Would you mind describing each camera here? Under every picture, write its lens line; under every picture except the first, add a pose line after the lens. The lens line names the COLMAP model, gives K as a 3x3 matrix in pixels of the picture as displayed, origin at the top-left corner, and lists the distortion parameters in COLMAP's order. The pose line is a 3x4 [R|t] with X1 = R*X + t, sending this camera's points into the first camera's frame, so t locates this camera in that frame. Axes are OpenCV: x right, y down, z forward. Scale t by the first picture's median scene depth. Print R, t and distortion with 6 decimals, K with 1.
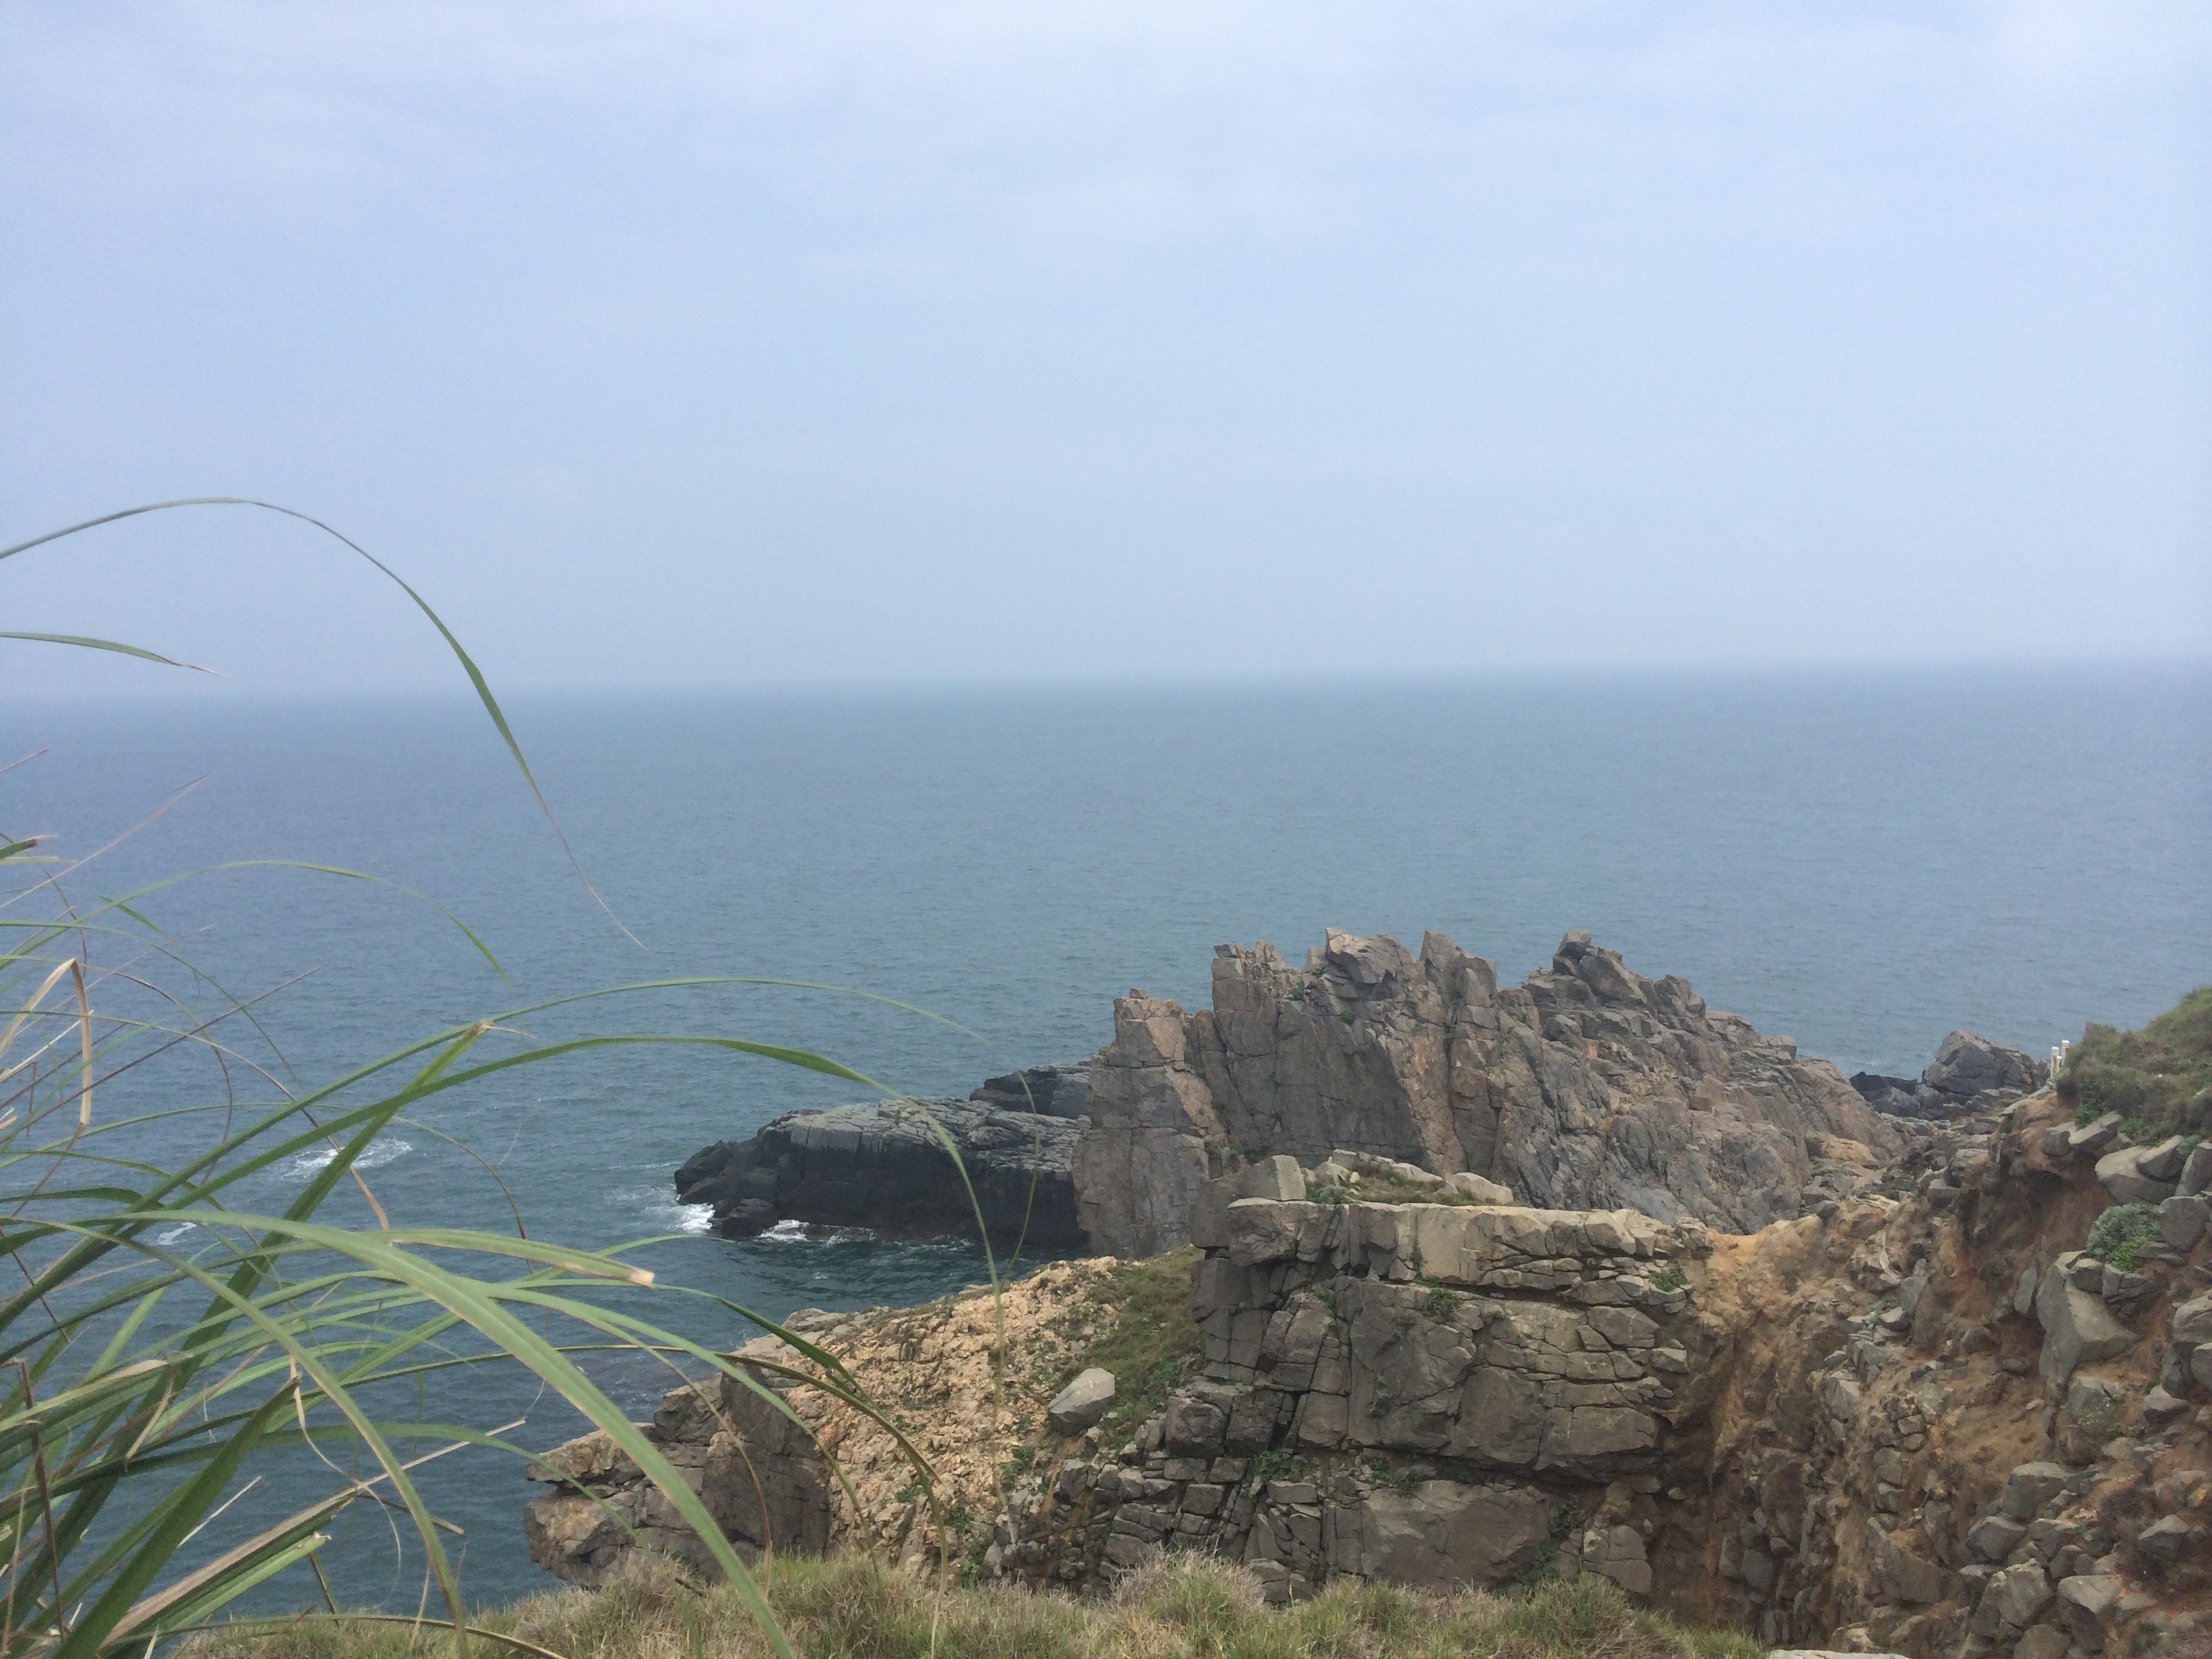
lens RADIAL K [[1900.5, 0, 1096.1], [0, 1900.5, 830.5], [0, 0, 1]] dist [0.036525, -0.005029]
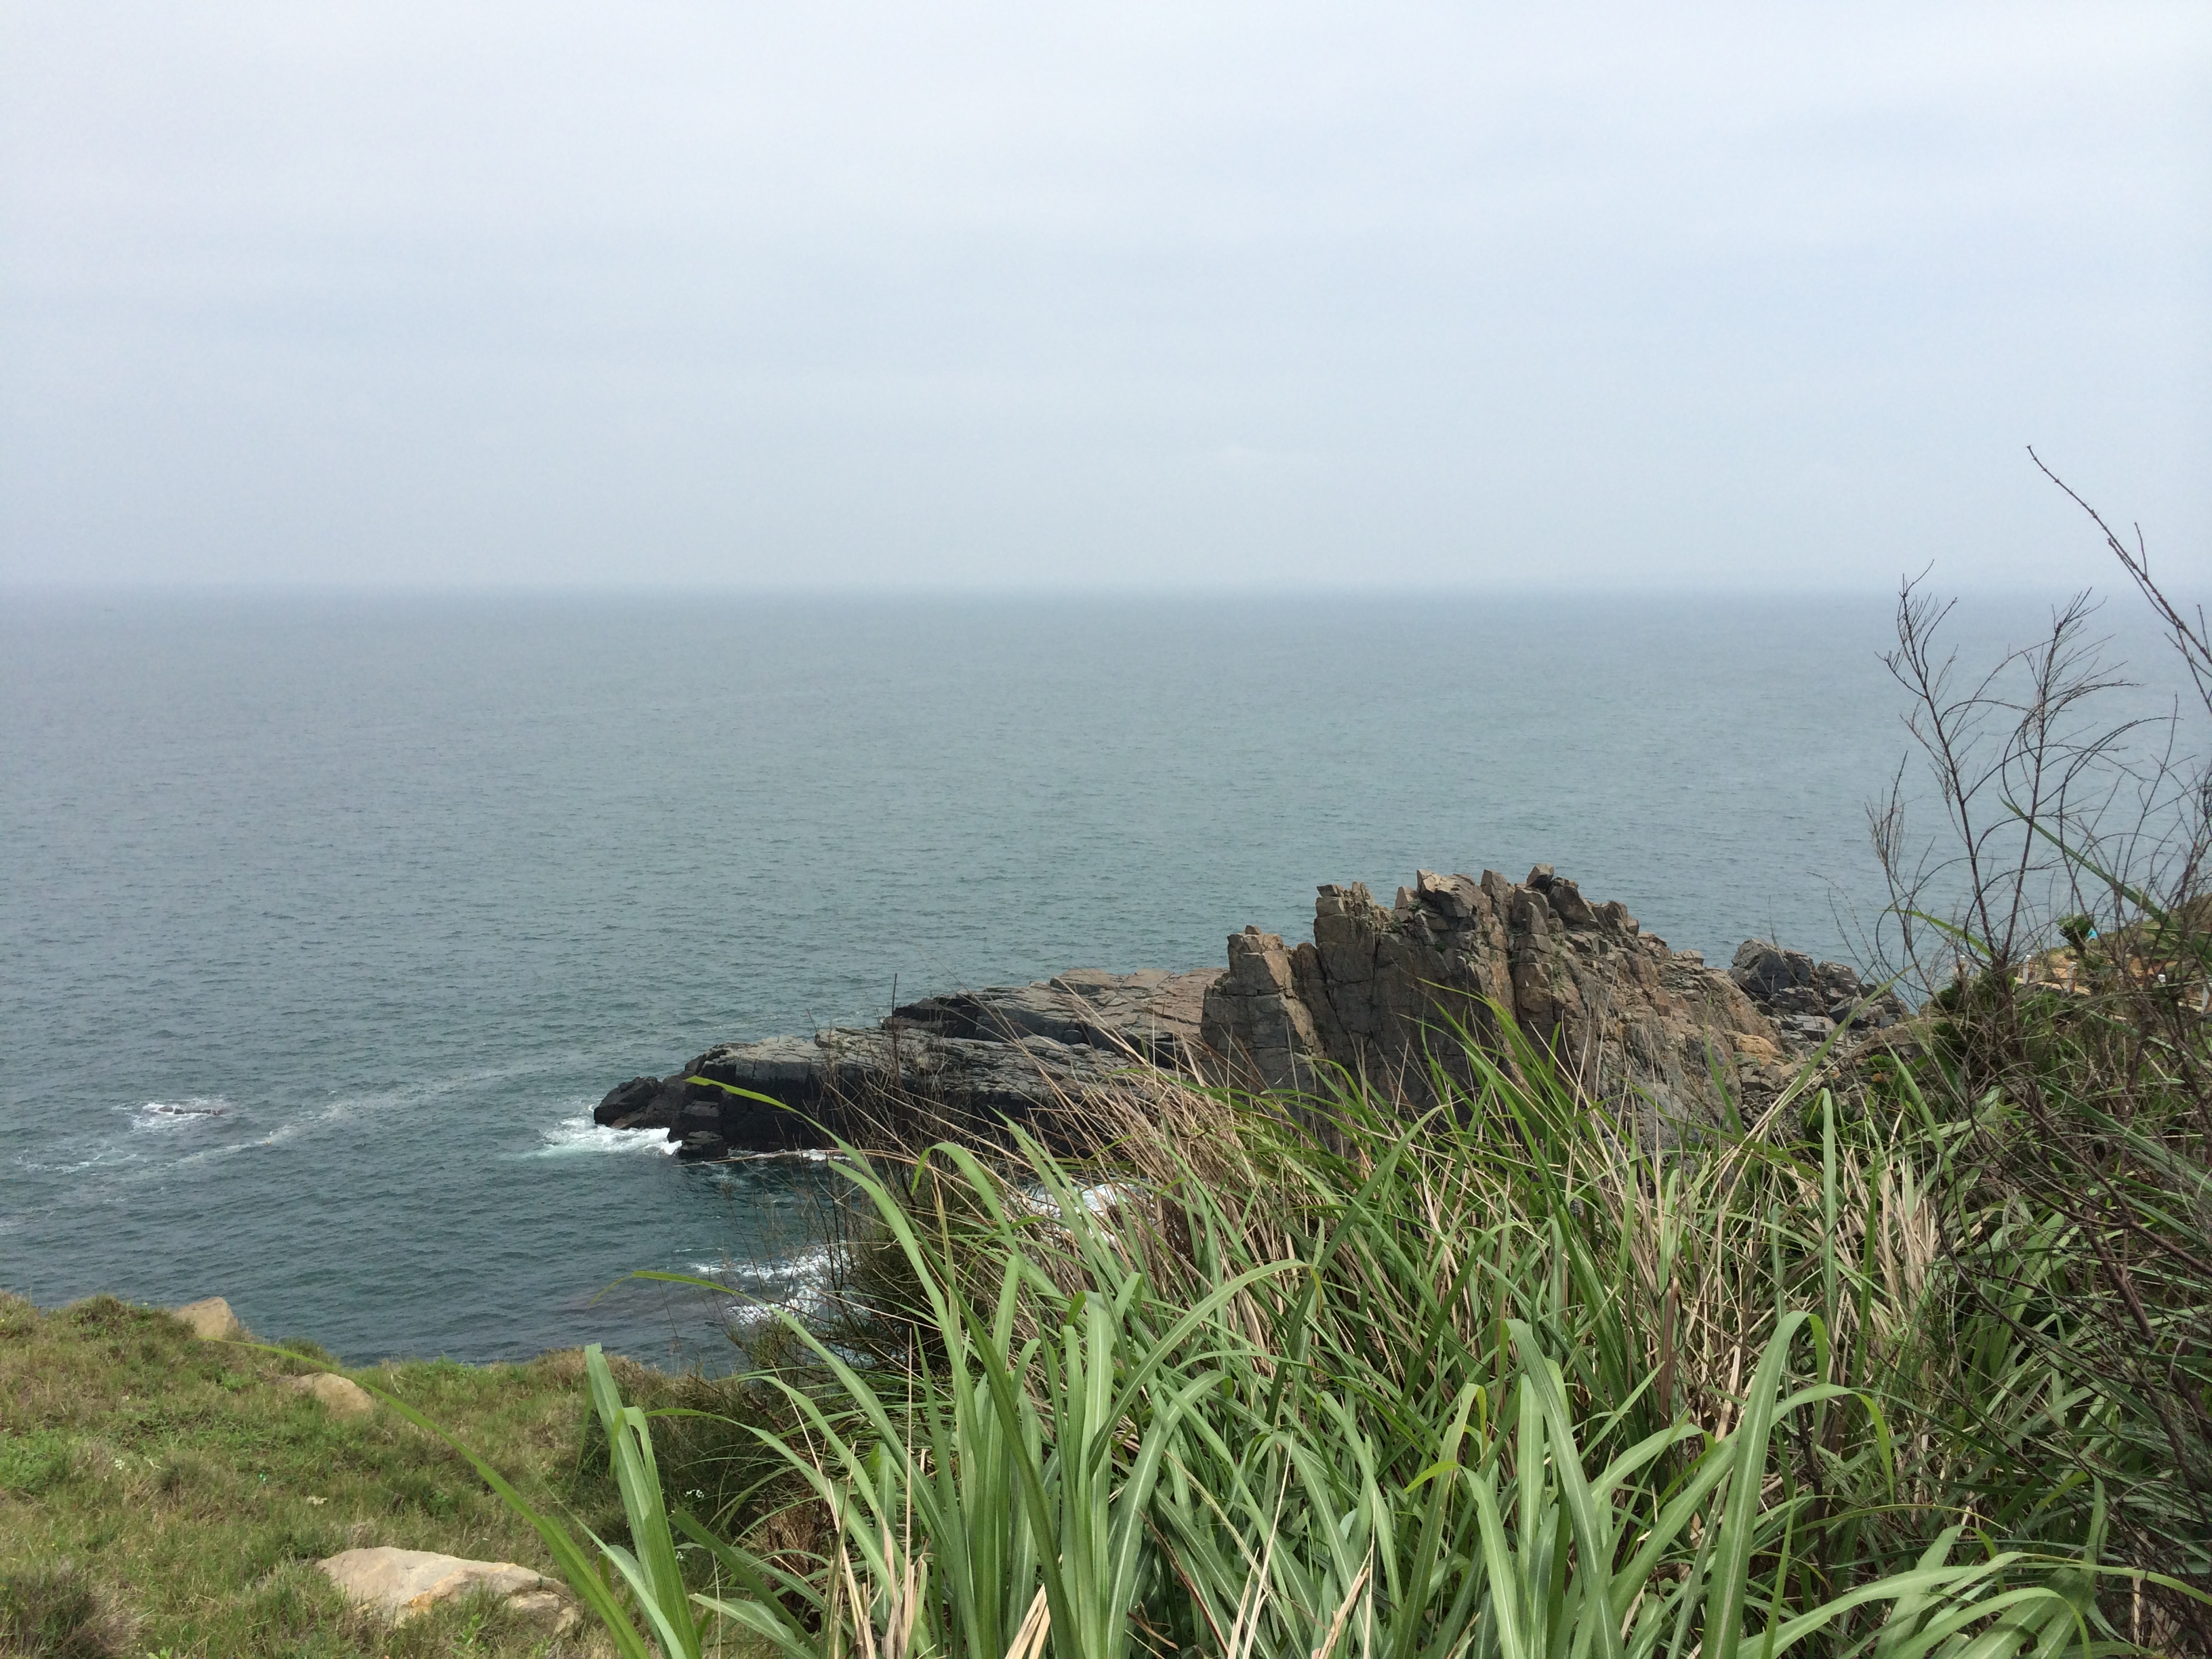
lens RADIAL K [[1900.5, 0, 1115.1], [0, 1900.5, 827.9], [0, 0, 1]] dist [0.036525, -0.005029]
pose [[0.969874, -0.009434, 0.243425, -0.329173], [-0.001260, 0.999042, 0.043741, -0.022995], [-0.243605, -0.042730, 0.968933, -0.061791]]
